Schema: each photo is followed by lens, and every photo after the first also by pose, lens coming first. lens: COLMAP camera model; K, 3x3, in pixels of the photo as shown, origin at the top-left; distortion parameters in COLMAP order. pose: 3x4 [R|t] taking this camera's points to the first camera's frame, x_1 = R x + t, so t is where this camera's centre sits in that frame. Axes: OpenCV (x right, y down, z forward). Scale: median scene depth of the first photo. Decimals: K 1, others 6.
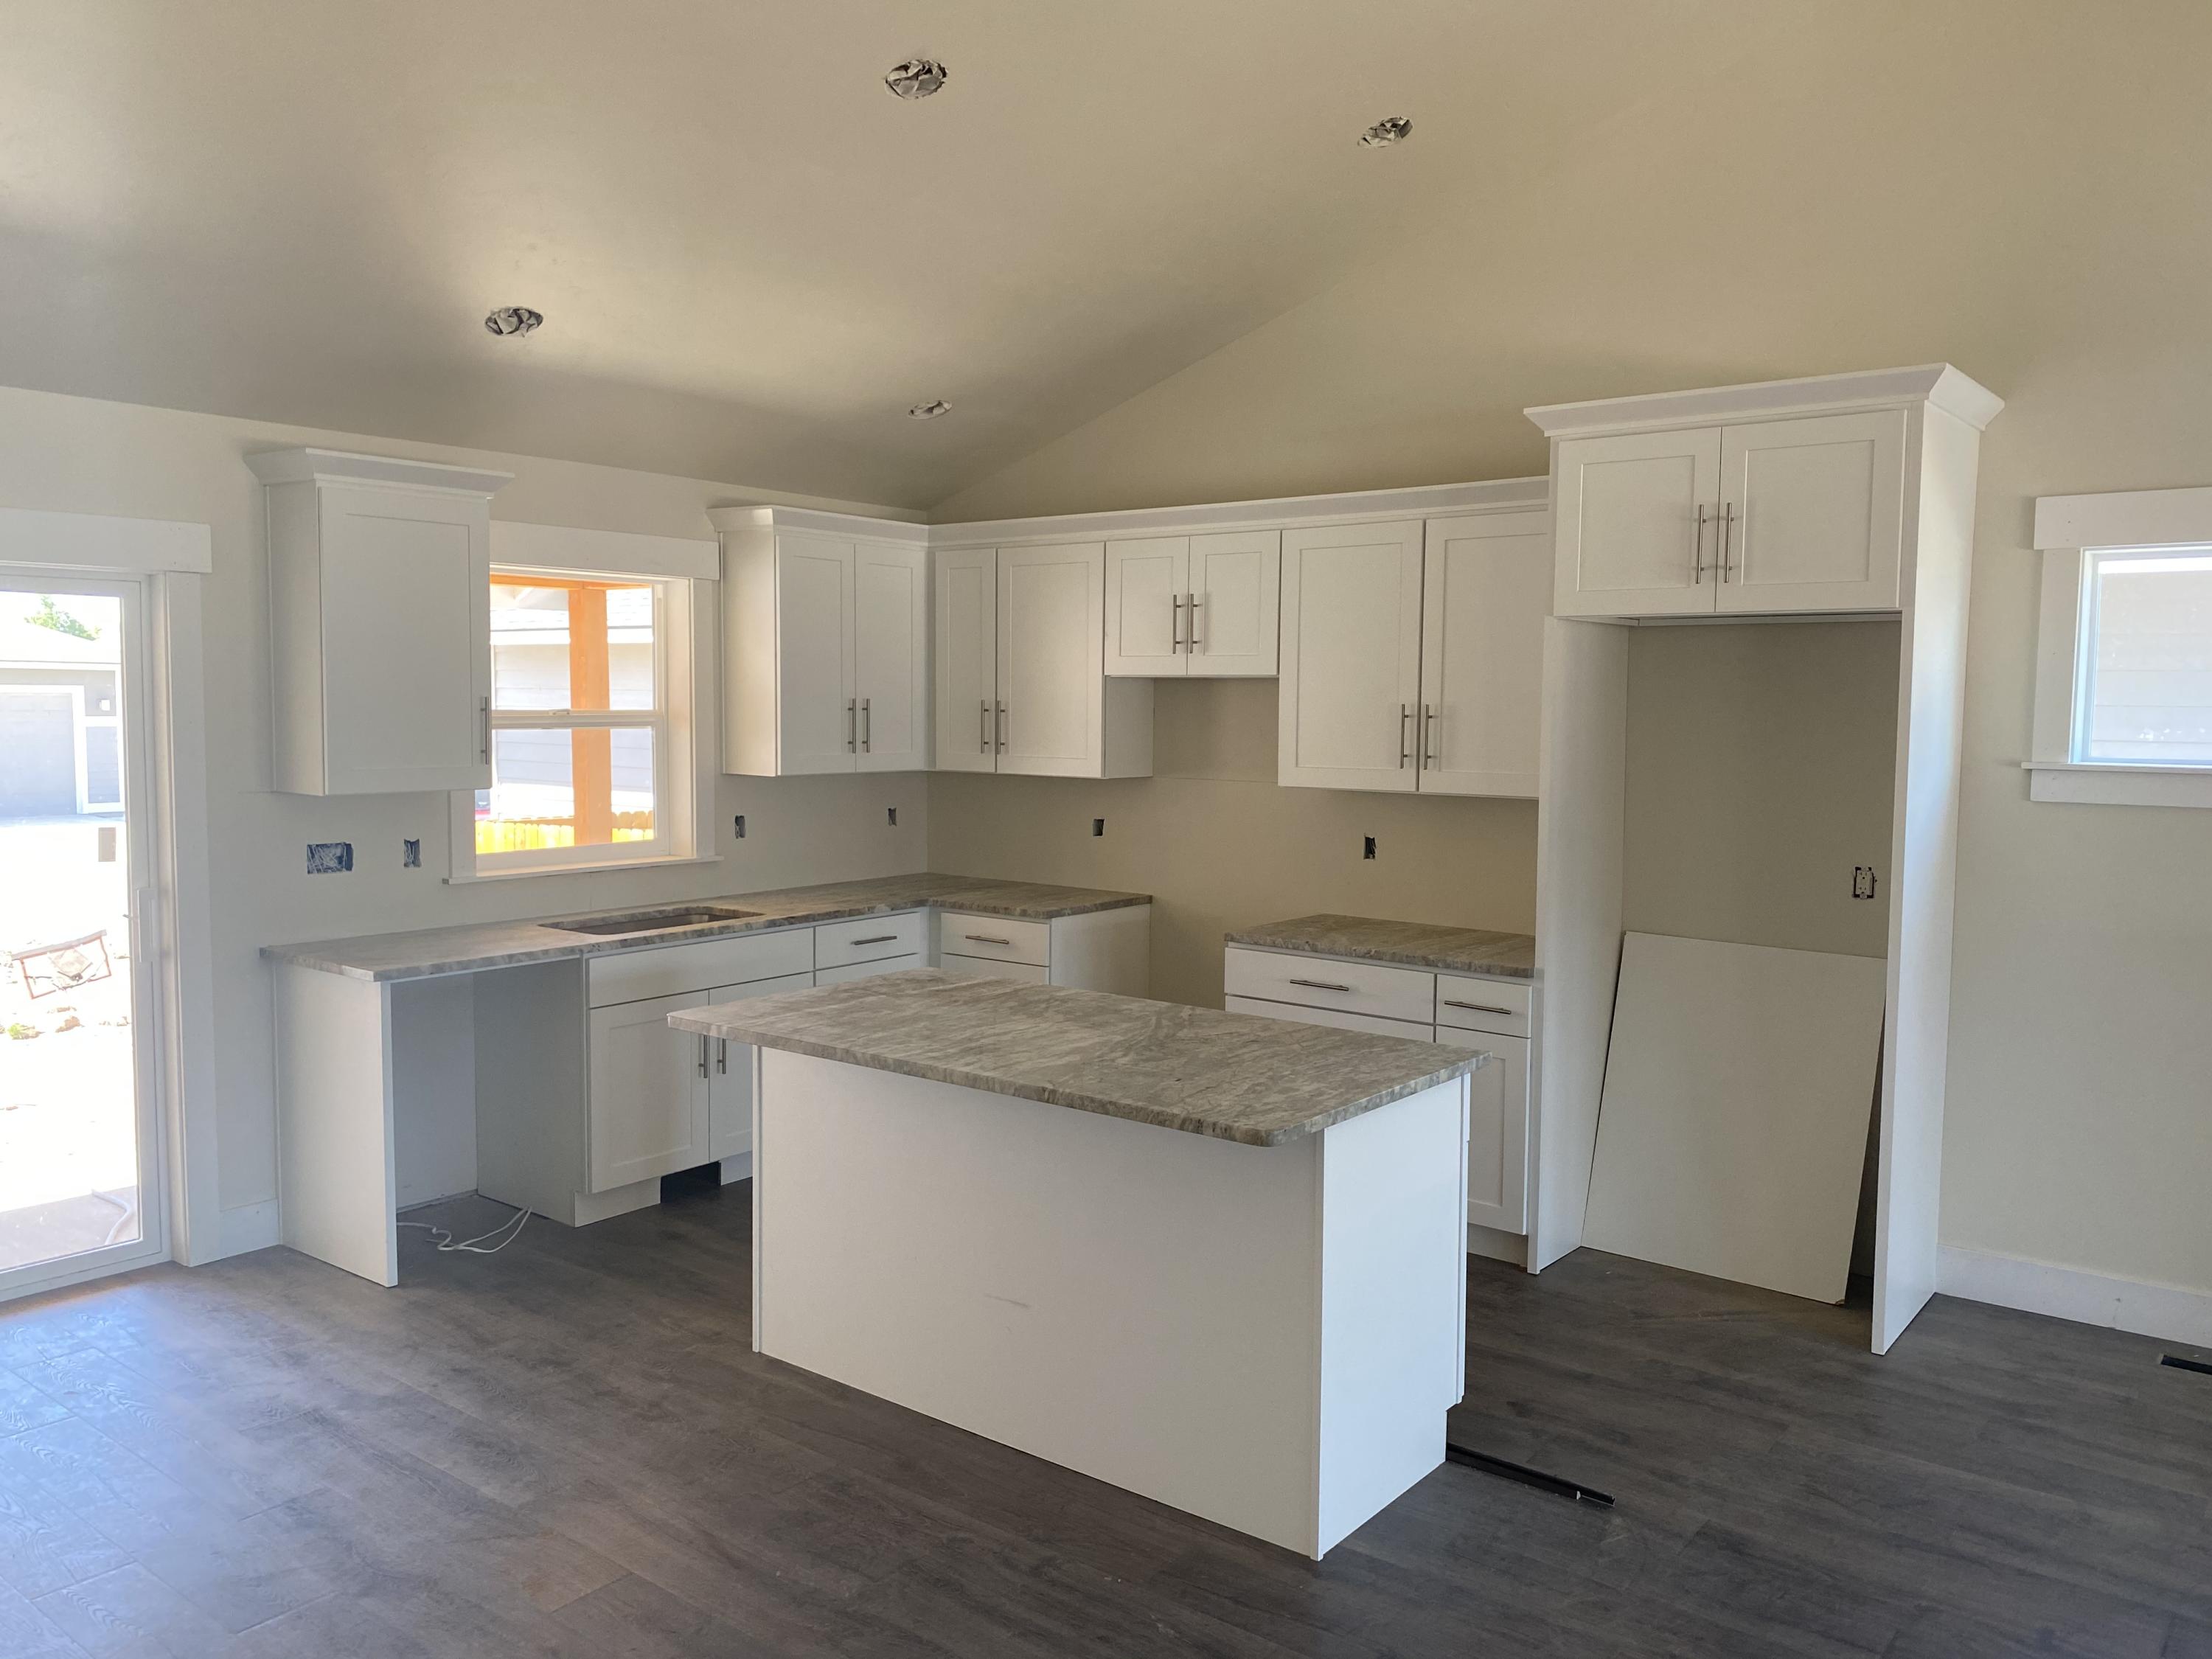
lens RADIAL K [[1674.2, 0, 1115.5], [0, 1674.2, 818.9], [0, 0, 1]] dist [0.050452, -0.050113]
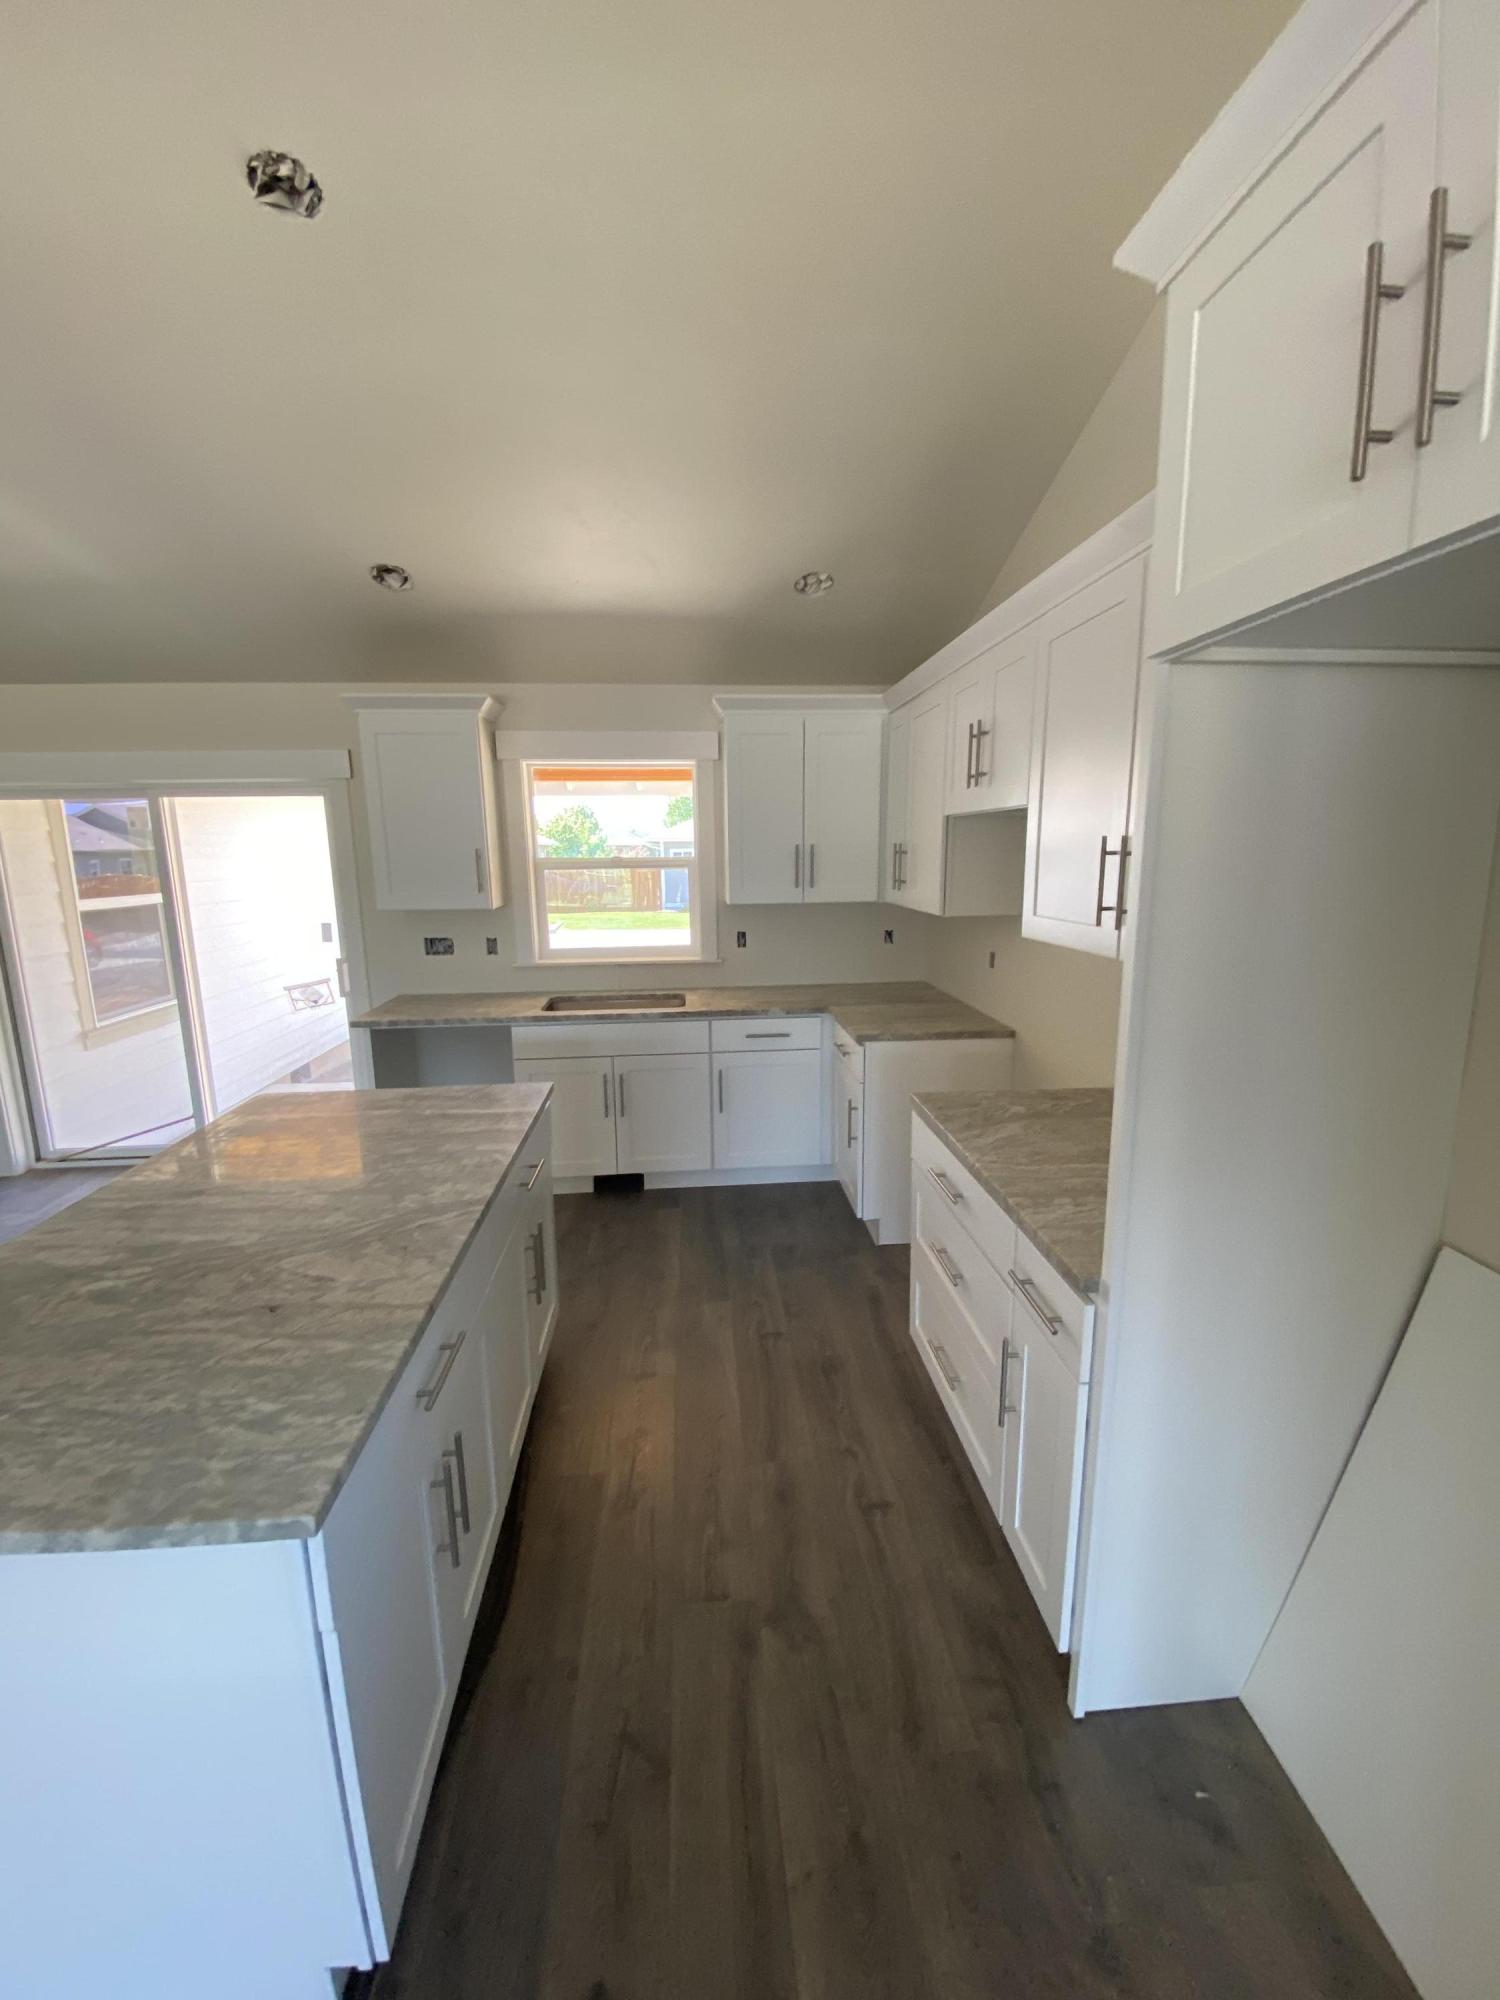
lens RADIAL K [[806.7, 0, 741.2], [0, 806.7, 999.5], [0, 0, 1]] dist [0.025604, -0.020724]
pose [[0.667907, 0.119624, -0.734568, 0.330882], [-0.035488, 0.990994, 0.129116, -0.038578], [0.743398, -0.060169, 0.666137, 0.649776]]
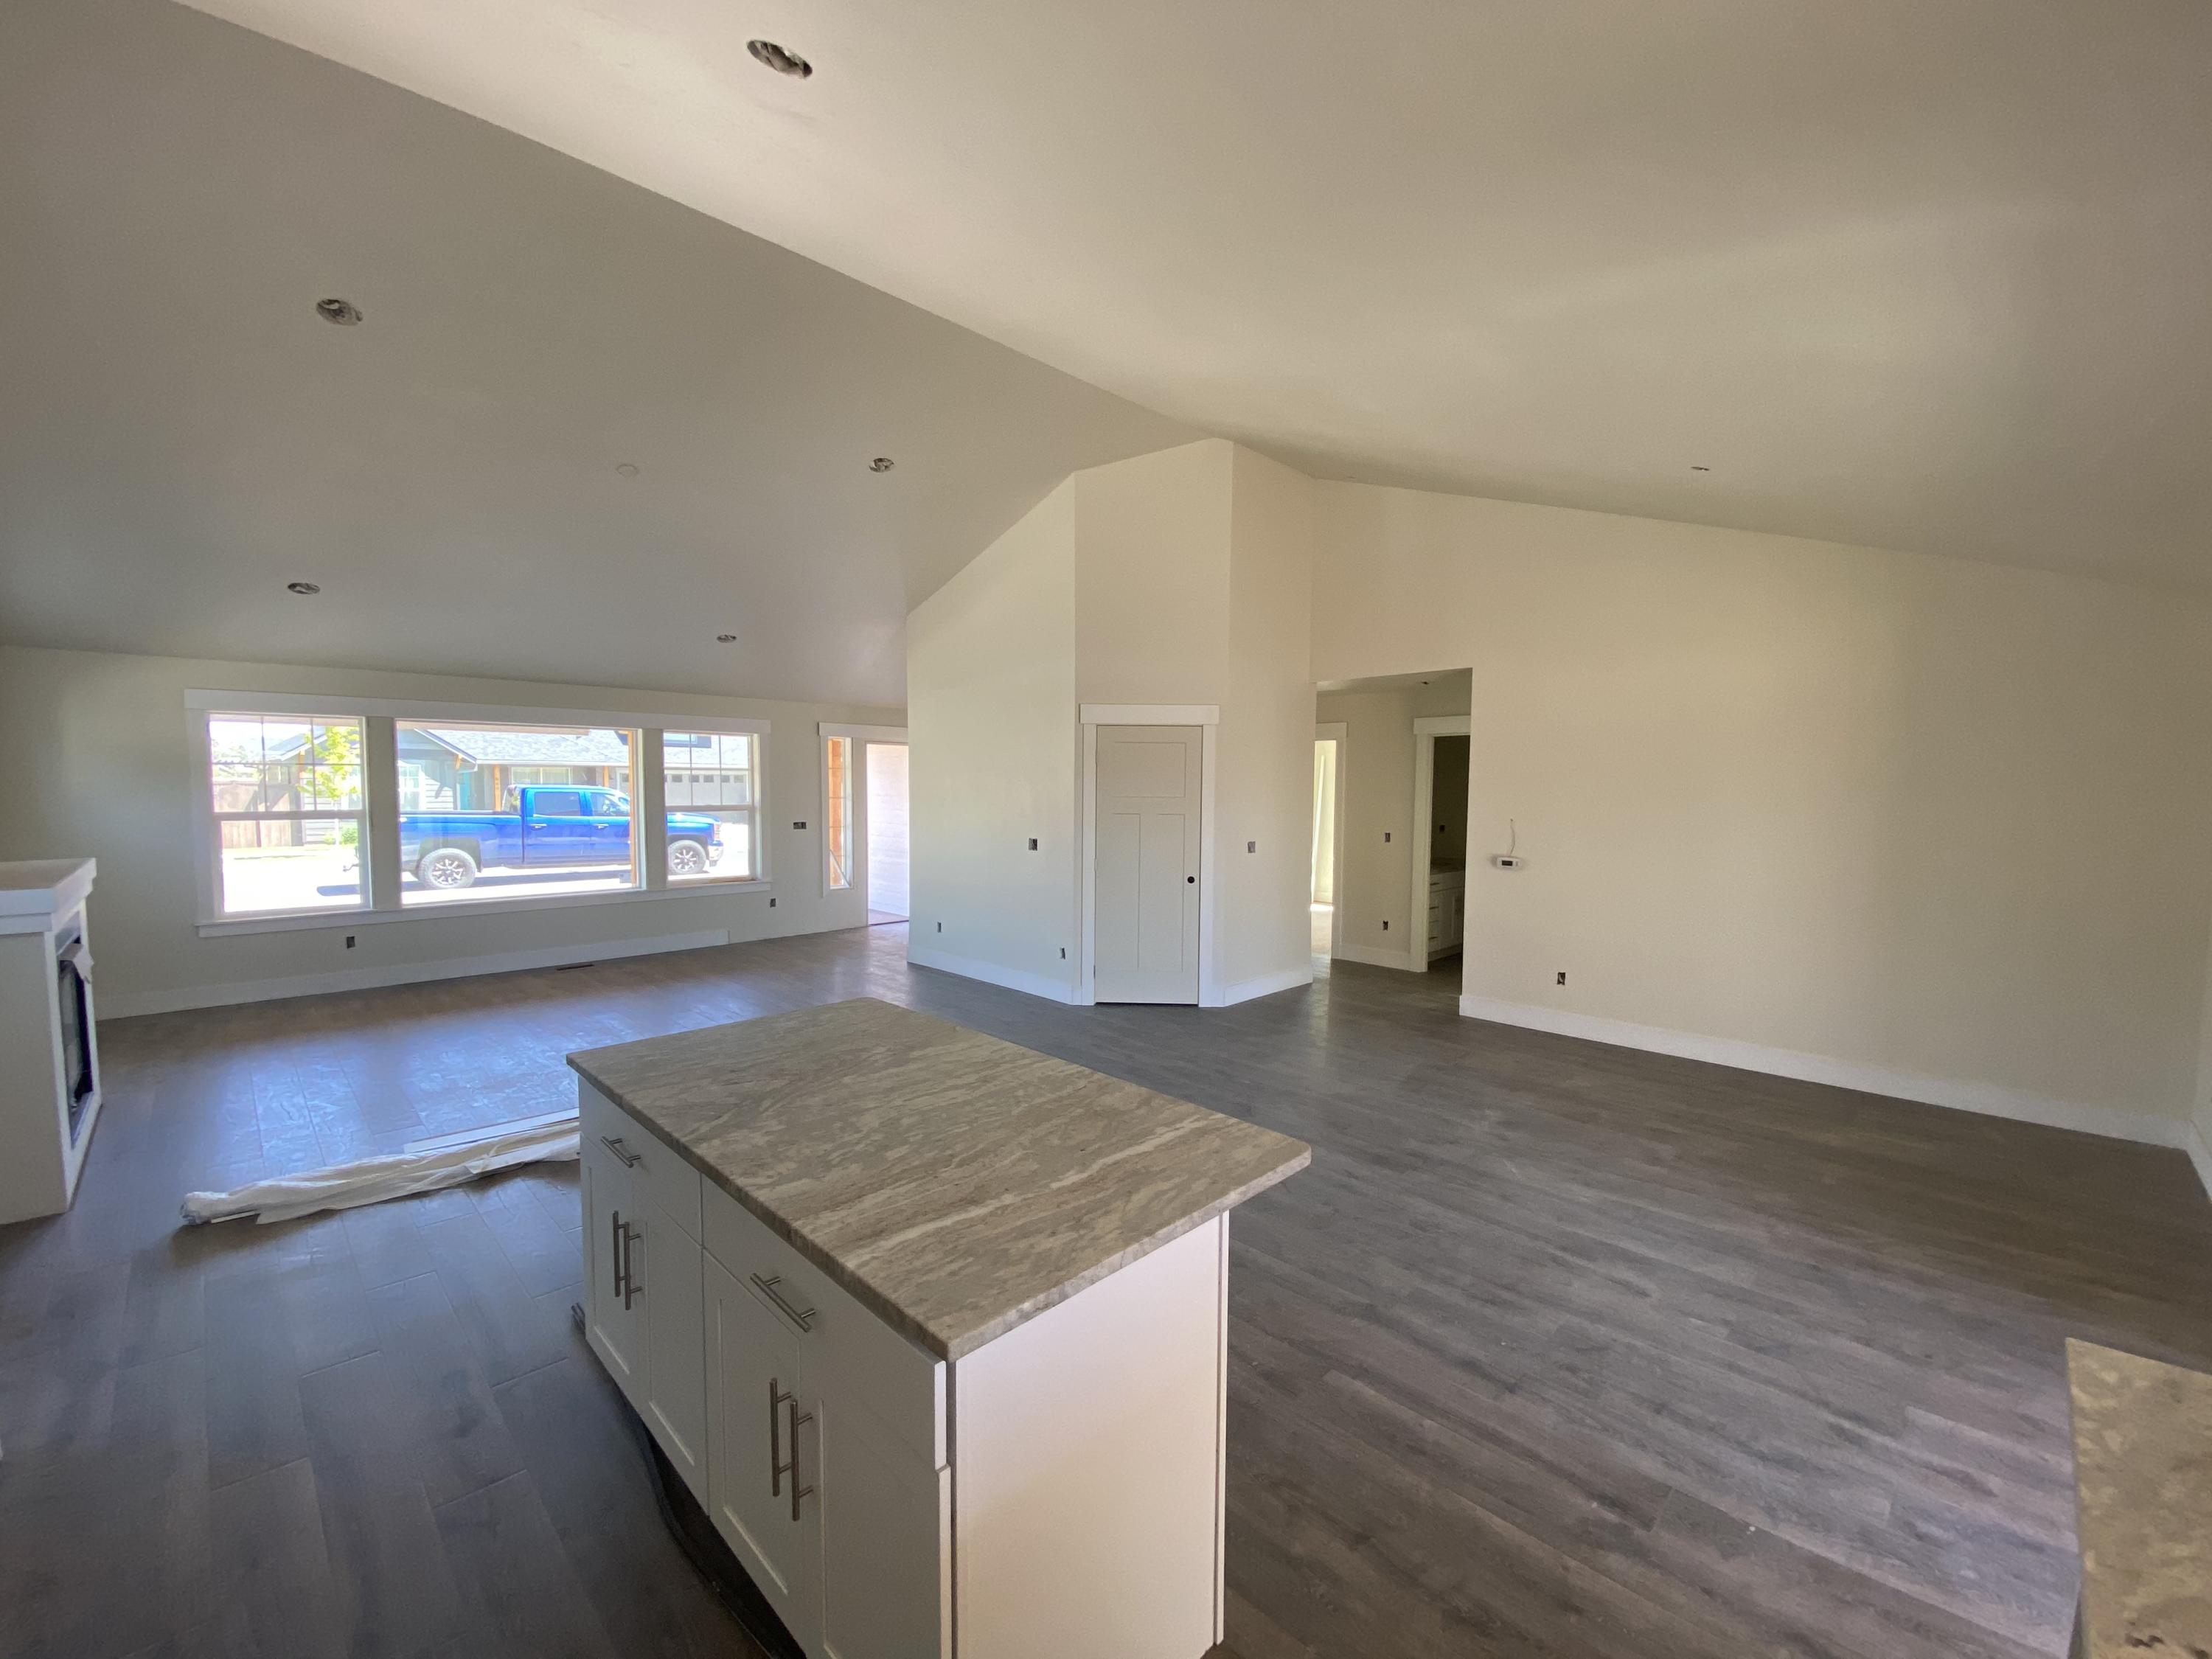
lens RADIAL K [[892.2, 0, 1101.3], [0, 892.2, 833.9], [0, 0, 1]] dist [0.025604, -0.020724]
pose [[-0.991839, -0.022236, 0.125545, -0.163012], [-0.005173, 0.990883, 0.134627, -0.073681], [-0.127394, 0.132879, -0.982911, 1.082612]]
